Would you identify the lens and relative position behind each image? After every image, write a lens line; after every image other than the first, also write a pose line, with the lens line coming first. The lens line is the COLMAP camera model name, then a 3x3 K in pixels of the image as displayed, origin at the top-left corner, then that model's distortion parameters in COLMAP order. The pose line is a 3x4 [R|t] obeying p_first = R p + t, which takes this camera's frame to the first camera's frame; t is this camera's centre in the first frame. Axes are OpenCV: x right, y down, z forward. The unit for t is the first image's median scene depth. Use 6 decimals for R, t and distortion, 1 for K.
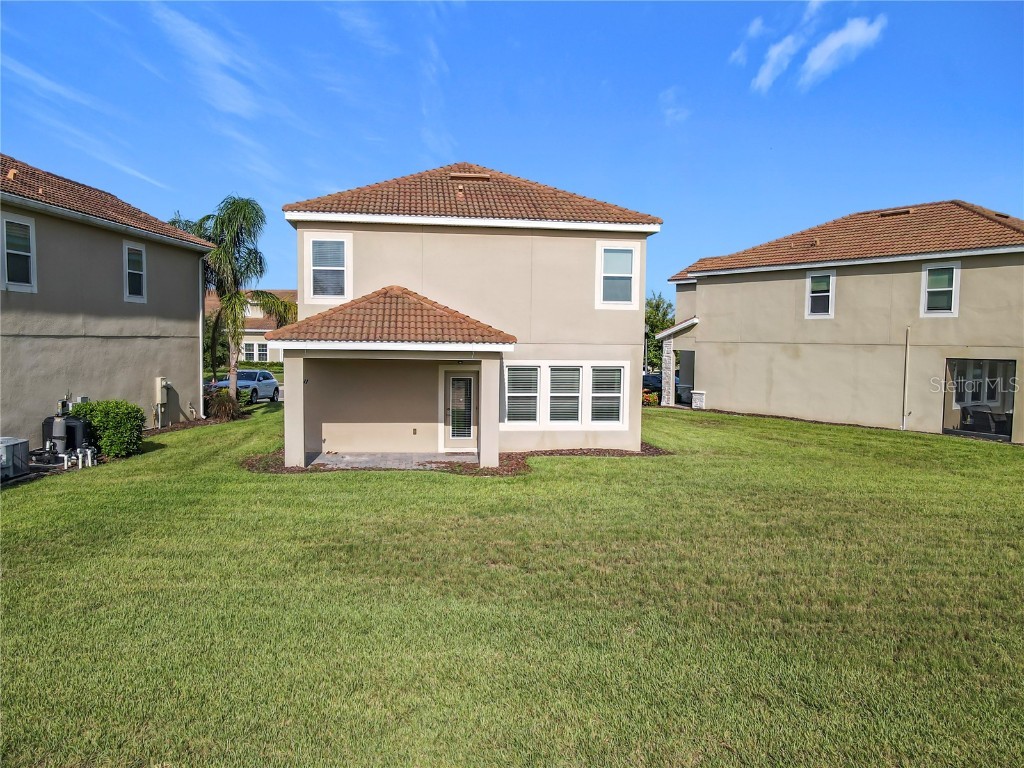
lens RADIAL K [[748.4, 0, 511.6], [0, 748.4, 384.1], [0, 0, 1]] dist [0.021661, 0.002103]
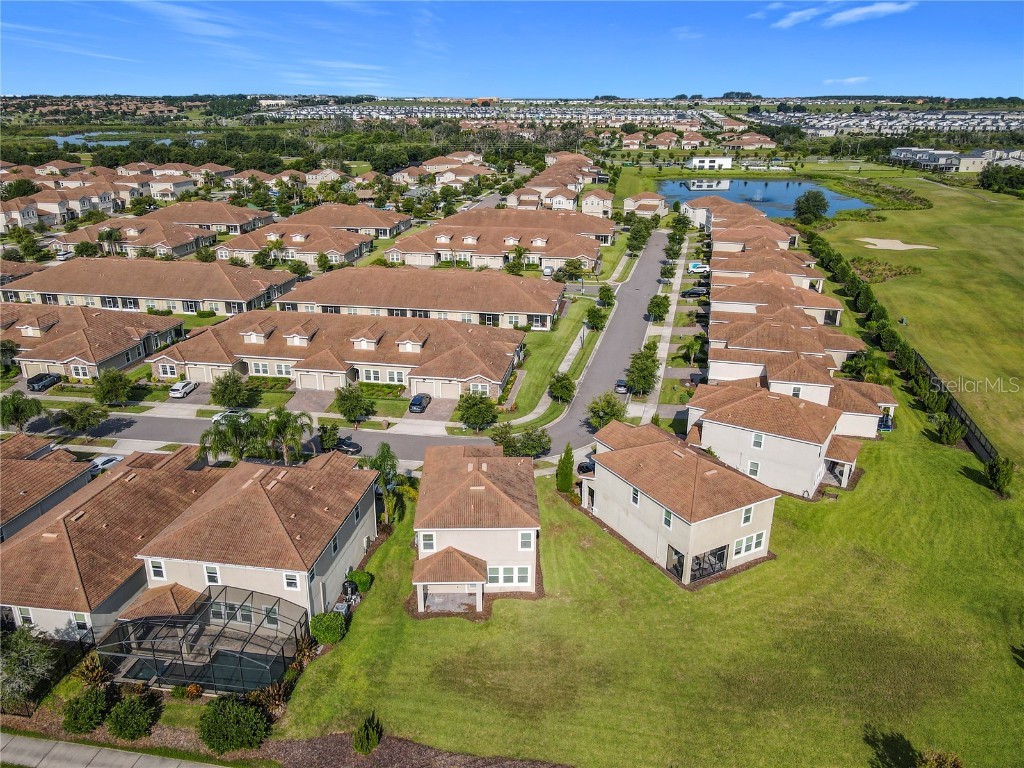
lens RADIAL K [[748.4, 0, 518.0], [0, 748.4, 393.9], [0, 0, 1]] dist [0.021661, 0.002103]
pose [[0.995739, 0.026948, -0.088196, 0.349014], [0.001164, 0.952605, 0.304208, -1.559512], [0.092214, -0.303015, 0.948514, -1.573400]]
